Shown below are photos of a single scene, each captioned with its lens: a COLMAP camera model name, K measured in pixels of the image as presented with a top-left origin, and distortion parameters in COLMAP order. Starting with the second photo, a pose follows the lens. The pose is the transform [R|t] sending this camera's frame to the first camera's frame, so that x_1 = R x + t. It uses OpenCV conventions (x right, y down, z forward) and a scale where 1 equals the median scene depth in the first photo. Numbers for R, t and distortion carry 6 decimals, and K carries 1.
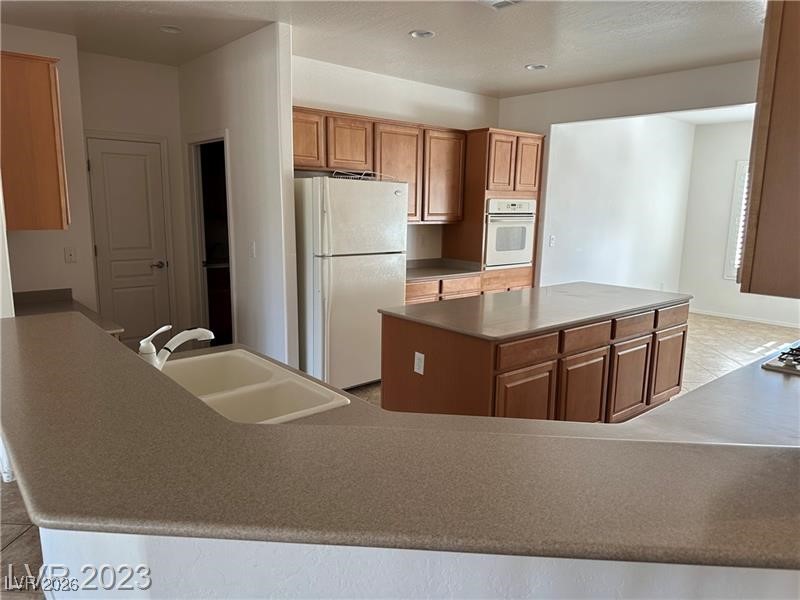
lens RADIAL K [[561.0, 0, 399.1], [0, 561.0, 311.1], [0, 0, 1]] dist [0.085932, 0.000118]
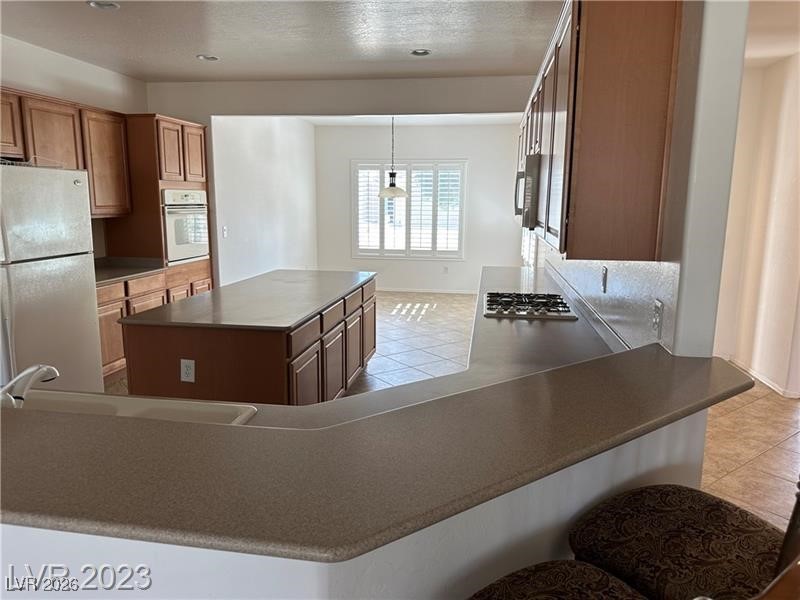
lens RADIAL K [[562.9, 0, 400.0], [0, 562.9, 300.0], [0, 0, 1]] dist [0.089348, -0.126686]
pose [[0.764199, -0.123487, 0.633049, -0.158686], [0.124502, 0.991284, 0.043070, -0.010402], [-0.632850, 0.045902, 0.772913, 0.035802]]
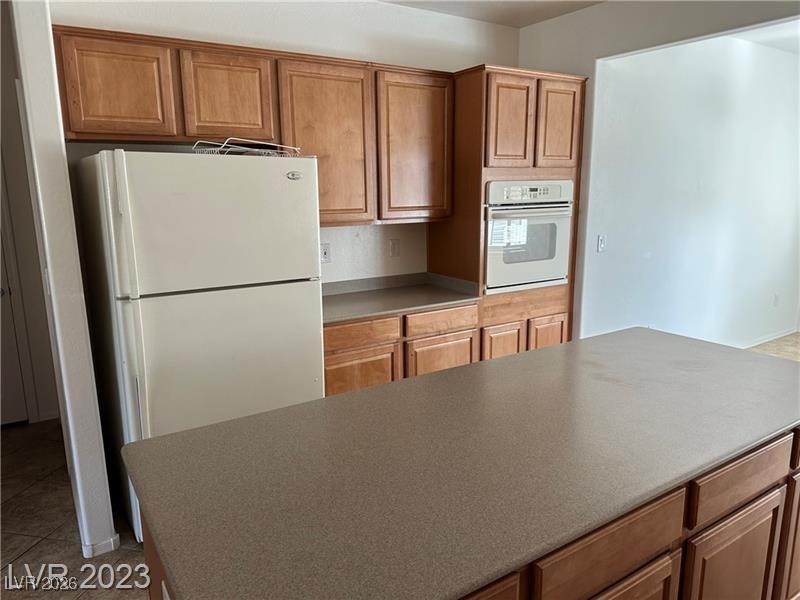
lens RADIAL K [[562.9, 0, 400.0], [0, 562.9, 300.0], [0, 0, 1]] dist [0.089348, -0.126686]
pose [[0.991421, 0.002422, -0.130684, 0.142992], [-0.000718, 0.999914, 0.013090, -0.076276], [0.130705, -0.012884, 0.991338, 0.366232]]
